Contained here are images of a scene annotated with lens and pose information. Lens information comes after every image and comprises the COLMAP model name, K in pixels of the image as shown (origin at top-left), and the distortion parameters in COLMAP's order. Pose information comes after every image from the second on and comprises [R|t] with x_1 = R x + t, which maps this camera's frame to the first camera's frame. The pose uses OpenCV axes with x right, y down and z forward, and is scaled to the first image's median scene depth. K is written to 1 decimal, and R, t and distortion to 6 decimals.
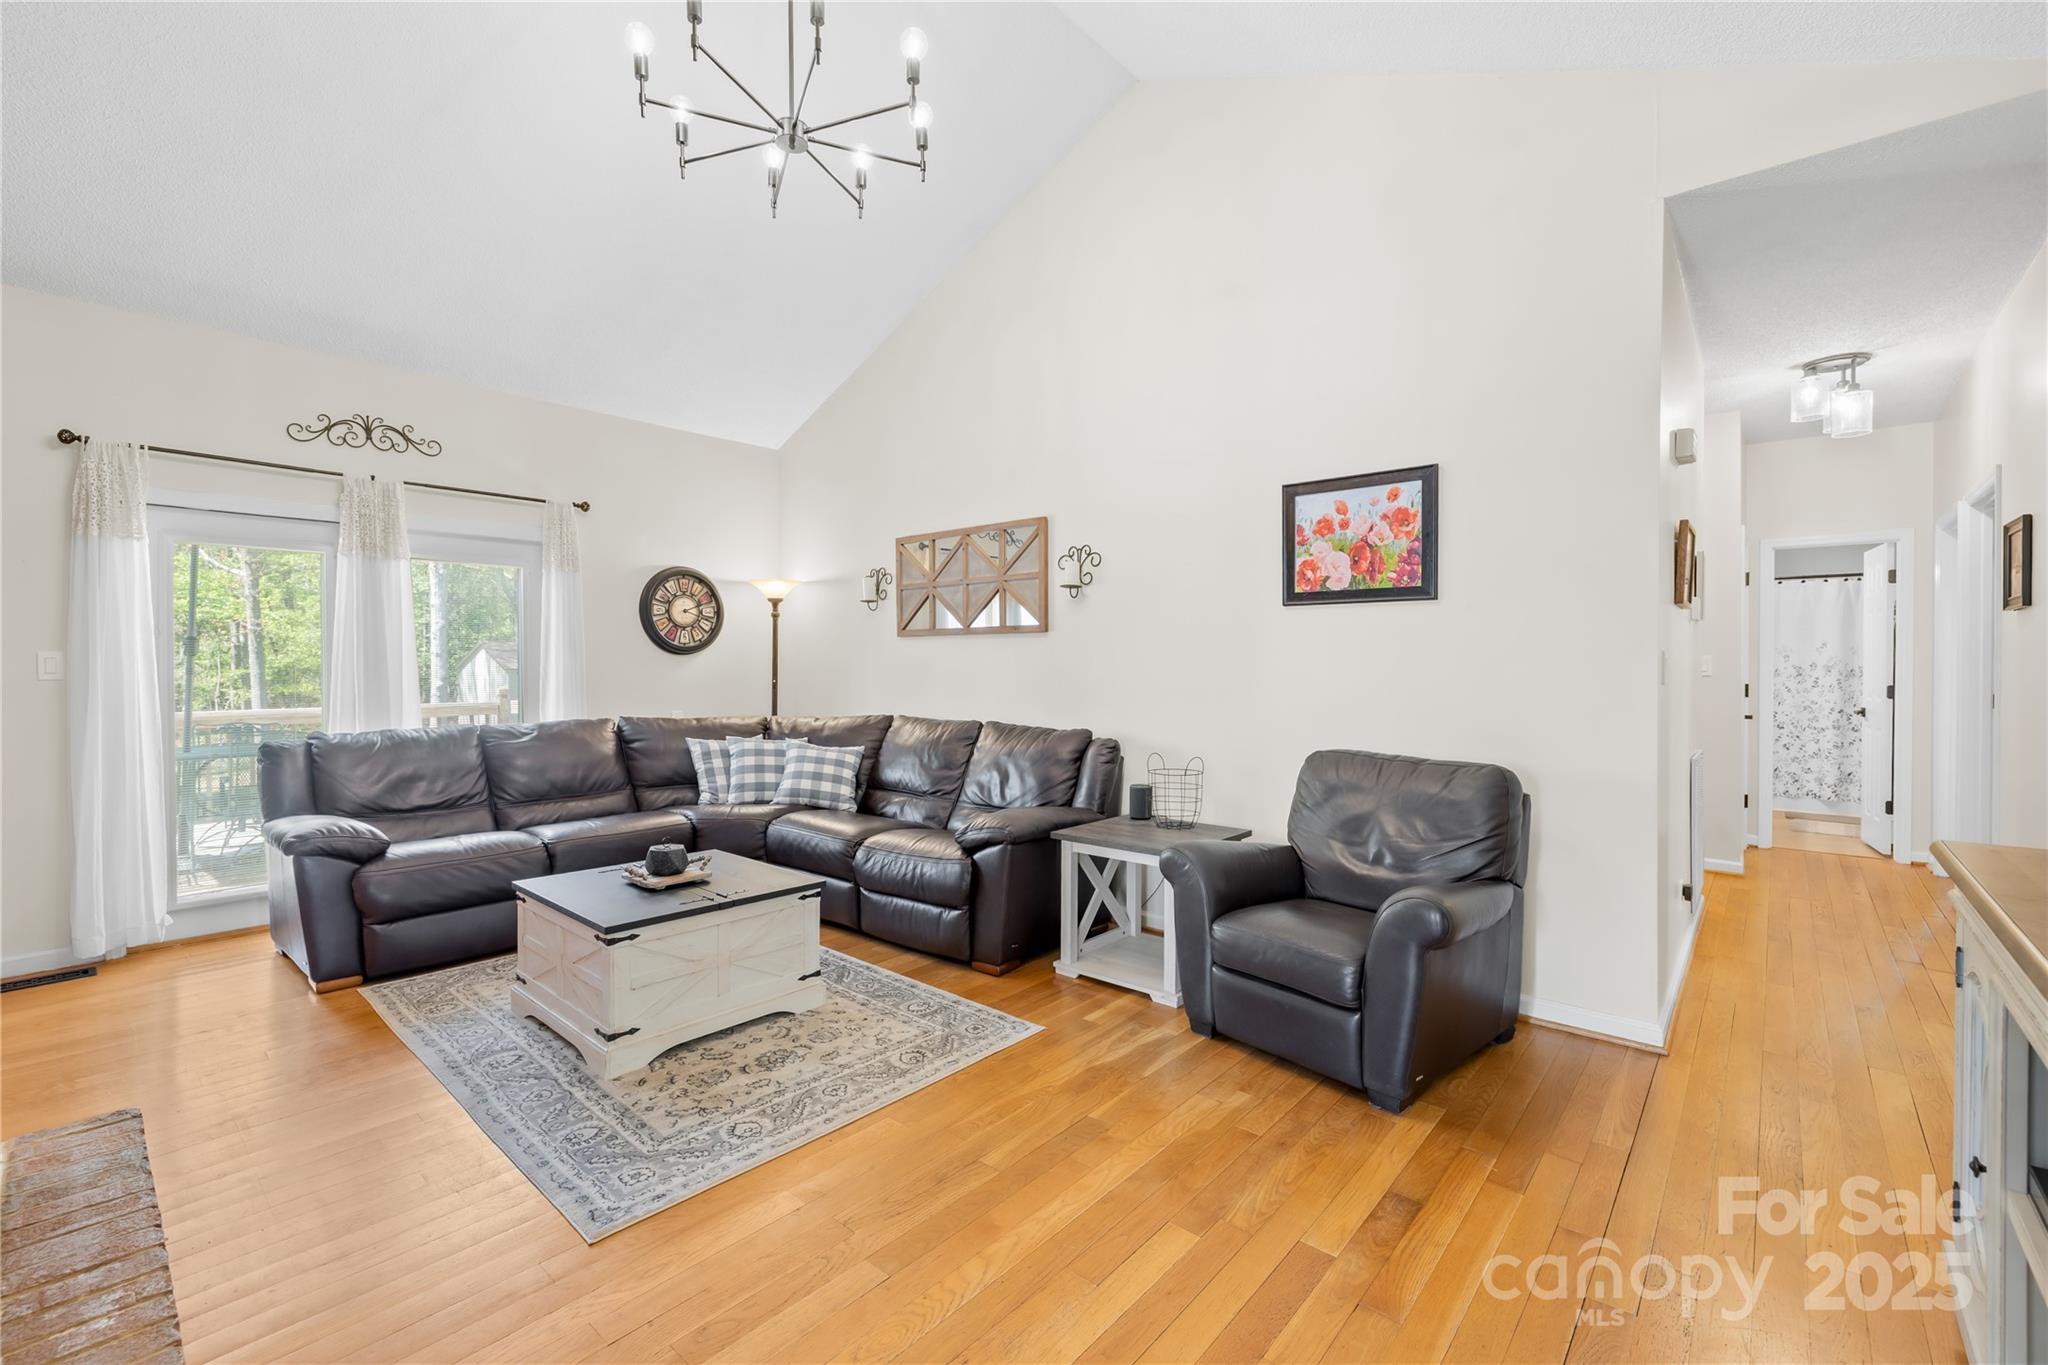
lens RADIAL K [[871.1, 0, 1004.9], [0, 871.1, 697.3], [0, 0, 1]] dist [-0.002850, 0.001409]
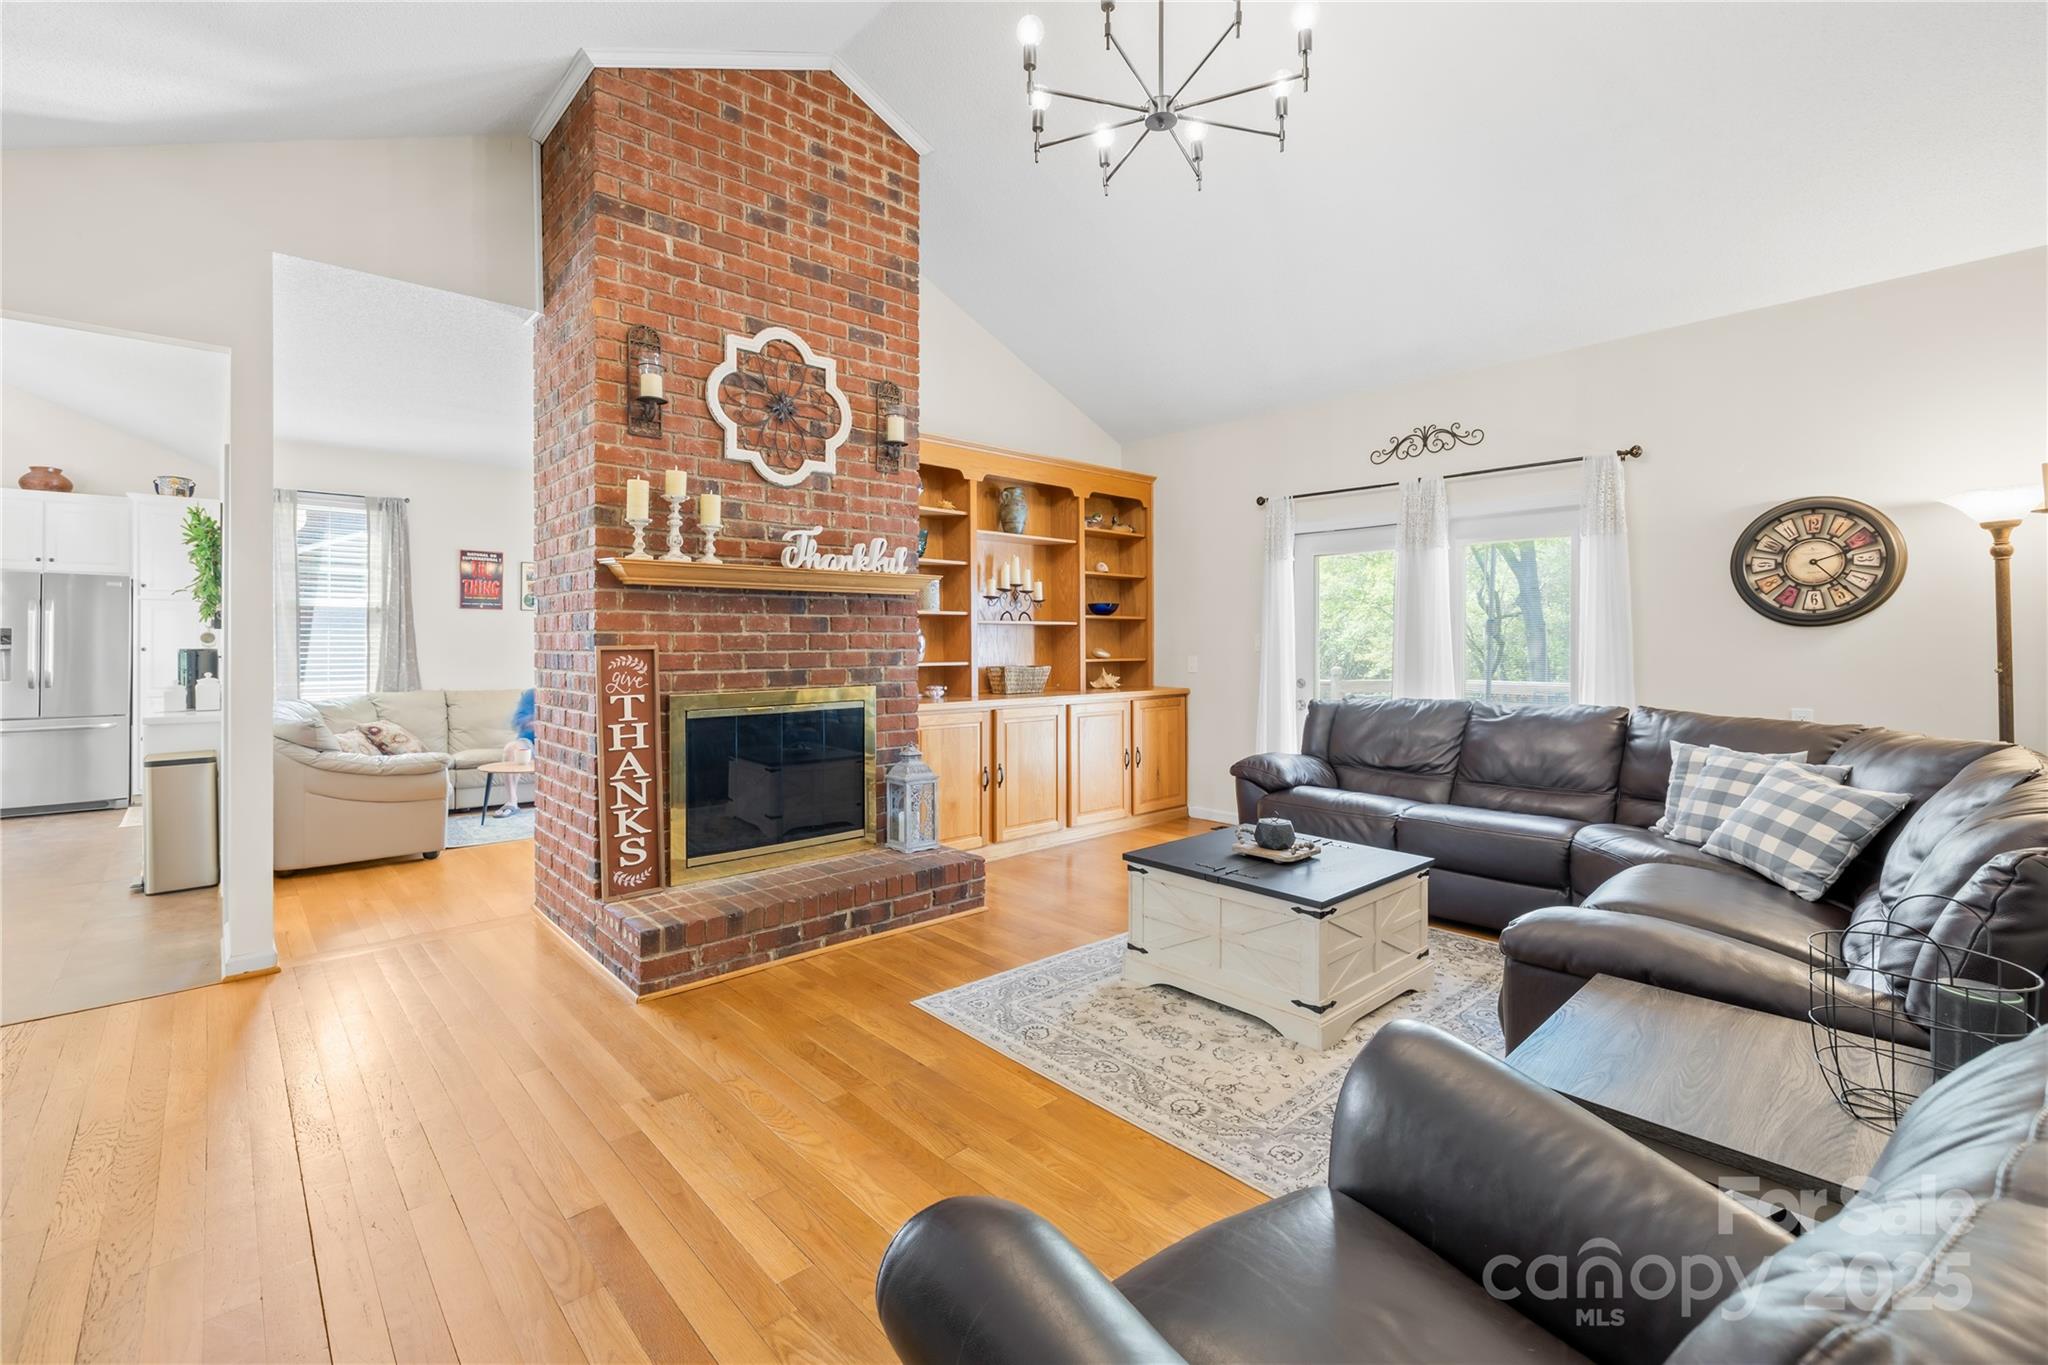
lens RADIAL K [[871.1, 0, 1013.7], [0, 871.1, 665.3], [0, 0, 1]] dist [-0.002850, 0.001409]
pose [[-0.098659, 0.025608, -0.994792, 0.474628], [-0.035329, 0.998949, 0.029218, -0.021173], [0.994494, 0.038028, -0.097651, 0.577385]]
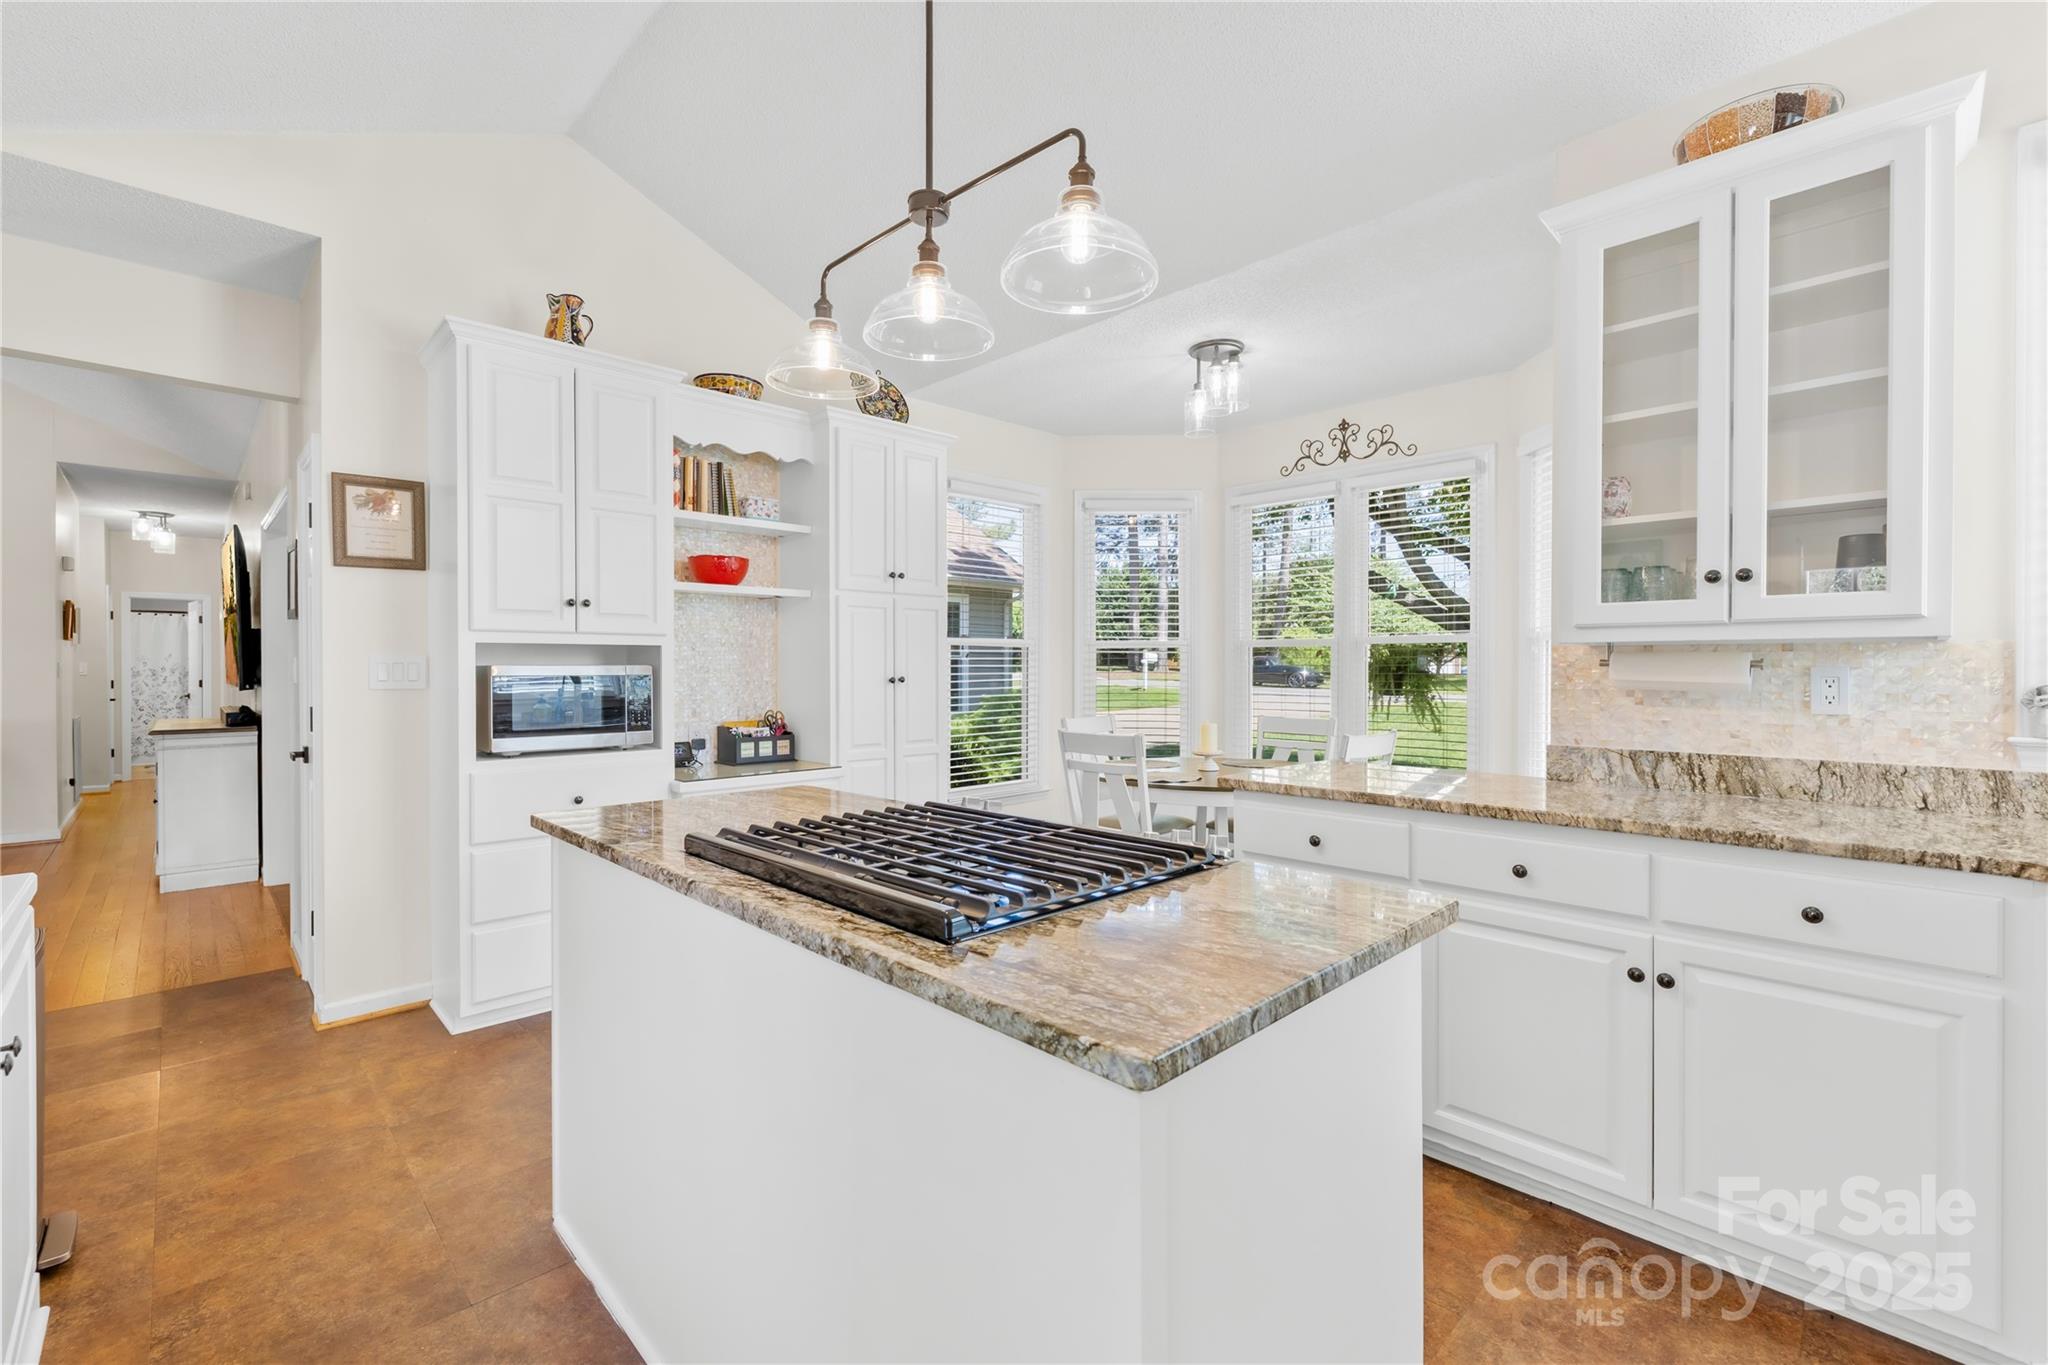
lens RADIAL K [[871.1, 0, 1034.0], [0, 871.1, 660.2], [0, 0, 1]] dist [-0.002850, 0.001409]
pose [[0.065045, 0.016870, 0.997740, -0.851382], [0.030260, 0.999364, -0.018870, 0.040544], [-0.997423, 0.031419, 0.064494, -1.067931]]
